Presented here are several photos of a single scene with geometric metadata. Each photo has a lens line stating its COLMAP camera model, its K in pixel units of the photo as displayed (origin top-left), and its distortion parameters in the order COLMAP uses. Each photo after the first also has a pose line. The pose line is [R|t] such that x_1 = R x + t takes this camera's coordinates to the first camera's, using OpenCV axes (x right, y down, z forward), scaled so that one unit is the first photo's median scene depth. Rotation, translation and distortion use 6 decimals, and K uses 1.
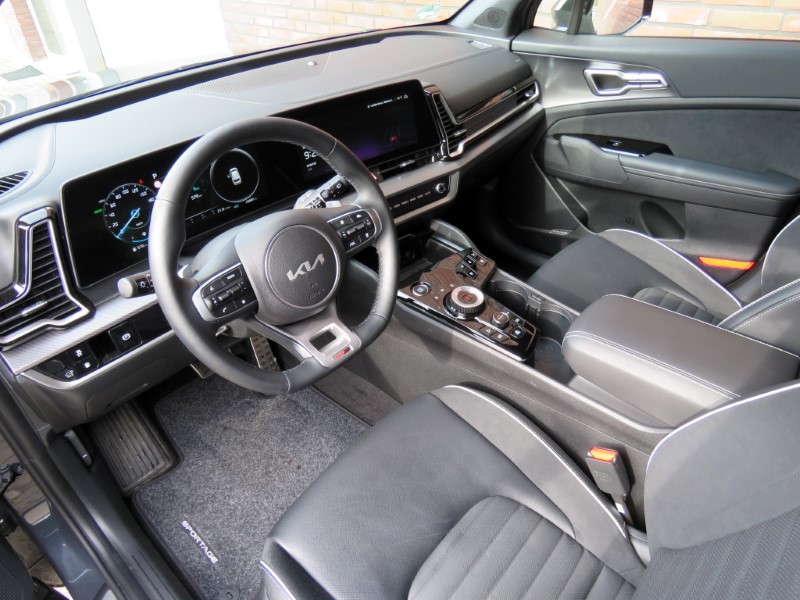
lens RADIAL K [[527.3, 0, 400.0], [0, 527.3, 300.0], [0, 0, 1]] dist [-0.001331, -0.001319]
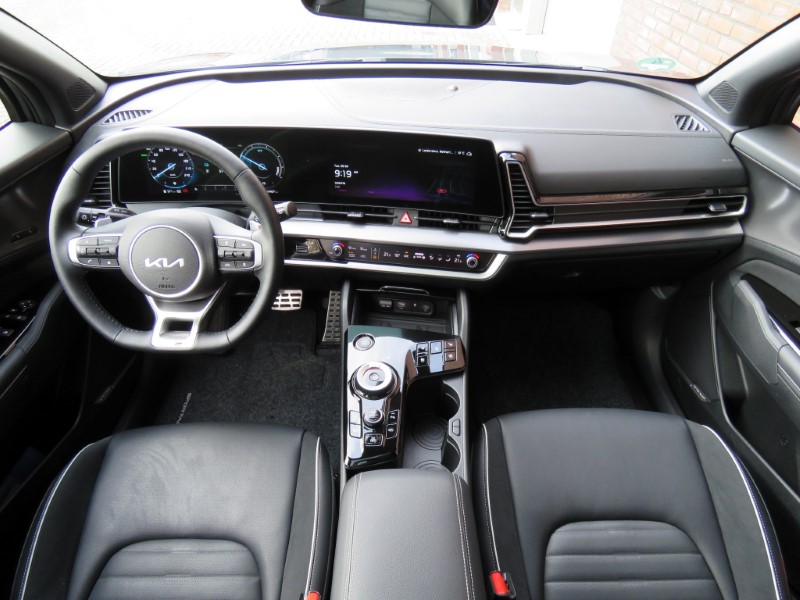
lens RADIAL K [[506.9, 0, 400.0], [0, 506.9, 300.0], [0, 0, 1]] dist [-0.006617, -0.004024]
pose [[0.671530, 0.503229, -0.543883, 0.486352], [-0.465923, 0.857514, 0.218143, -0.283906], [0.576163, 0.106917, 0.810312, 0.243784]]
